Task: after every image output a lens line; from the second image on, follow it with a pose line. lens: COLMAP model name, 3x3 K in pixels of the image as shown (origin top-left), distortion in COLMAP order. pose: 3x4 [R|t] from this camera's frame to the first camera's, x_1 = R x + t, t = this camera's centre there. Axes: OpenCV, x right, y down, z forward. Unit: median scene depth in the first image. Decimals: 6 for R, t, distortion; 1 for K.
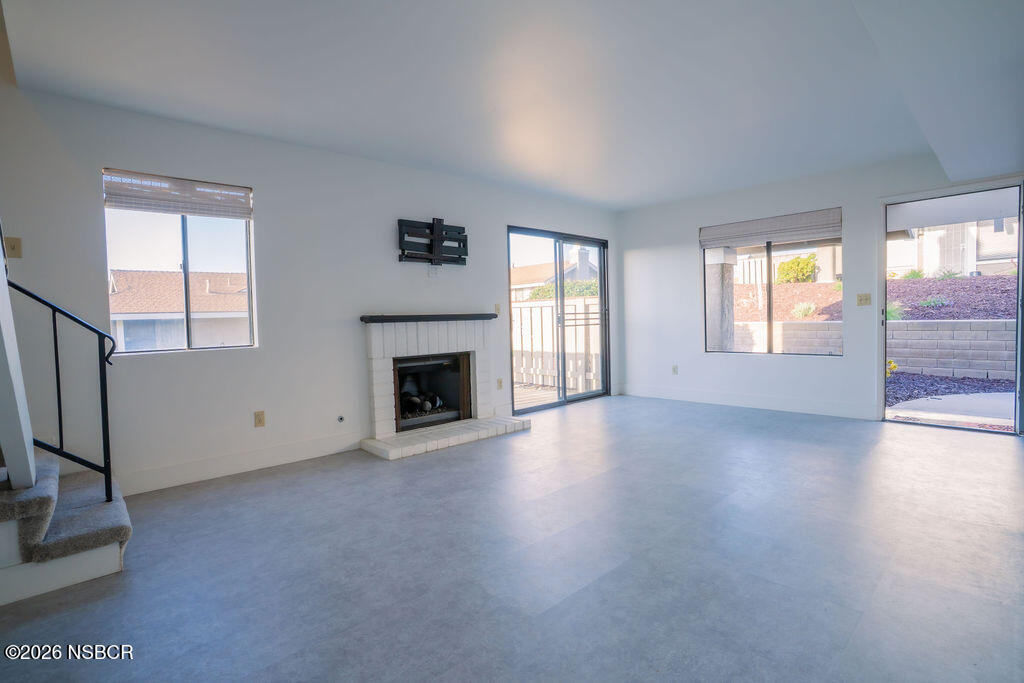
lens RADIAL K [[499.8, 0, 506.4], [0, 499.8, 336.5], [0, 0, 1]] dist [-0.056174, 0.021425]
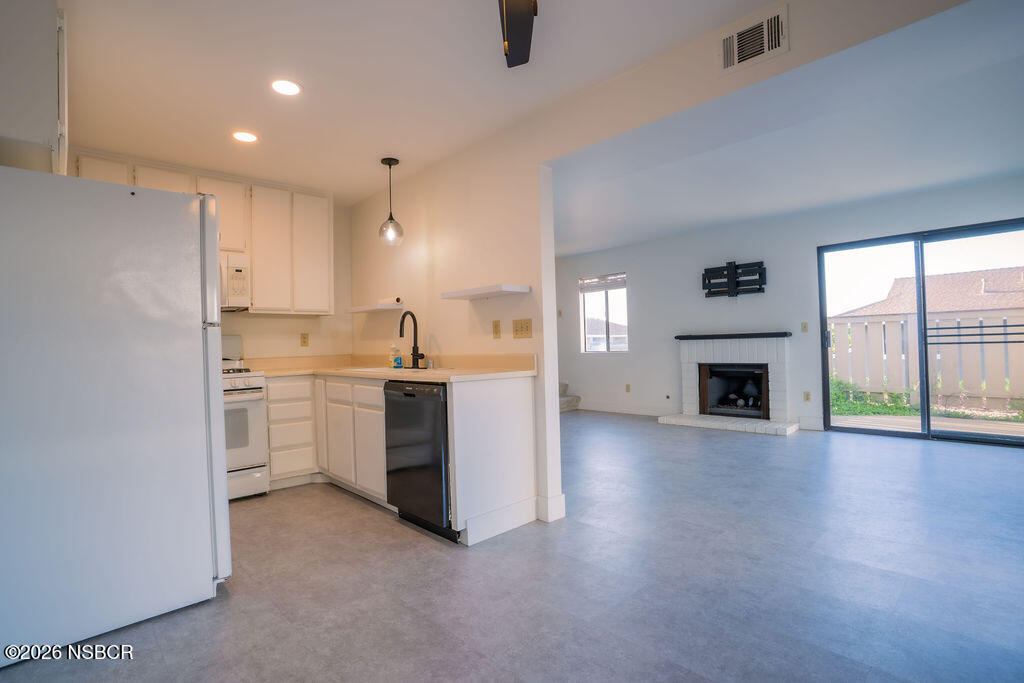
lens RADIAL K [[499.8, 0, 506.3], [0, 499.8, 340.5], [0, 0, 1]] dist [-0.056174, 0.021425]
pose [[0.014047, 0.020815, -0.999685, 1.167870], [-0.007064, 0.999760, 0.020717, -0.049042], [0.999876, 0.006771, 0.014191, 0.374335]]
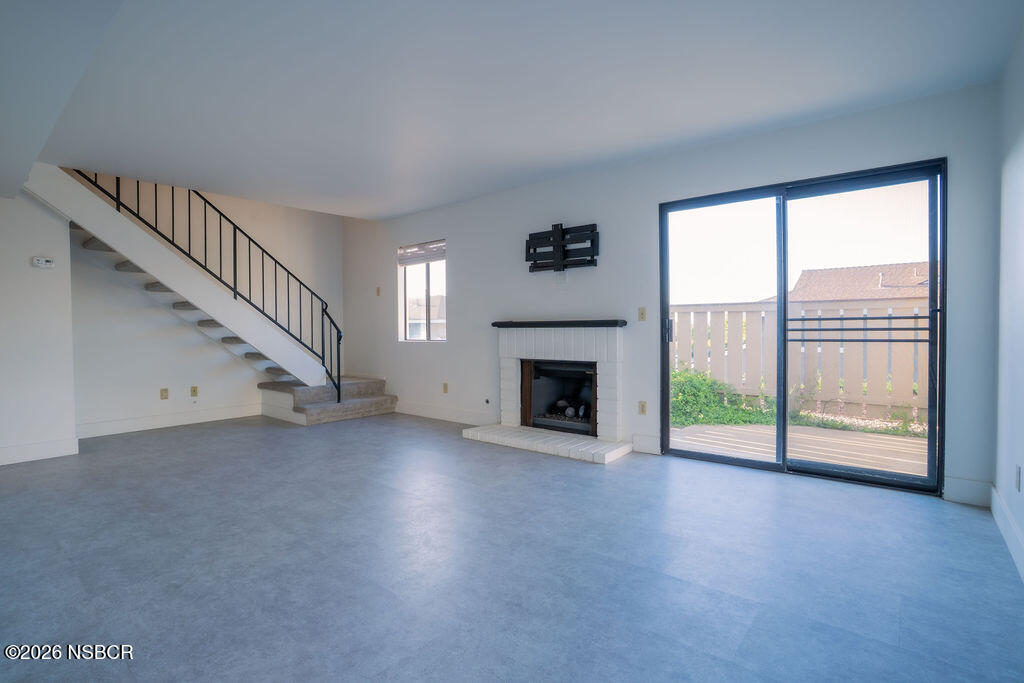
lens RADIAL K [[499.8, 0, 510.2], [0, 499.8, 339.9], [0, 0, 1]] dist [-0.056174, 0.021425]
pose [[0.140119, 0.052125, -0.988762, 0.831792], [-0.030328, 0.998371, 0.048334, -0.051161], [0.989670, 0.023215, 0.141472, 0.761298]]
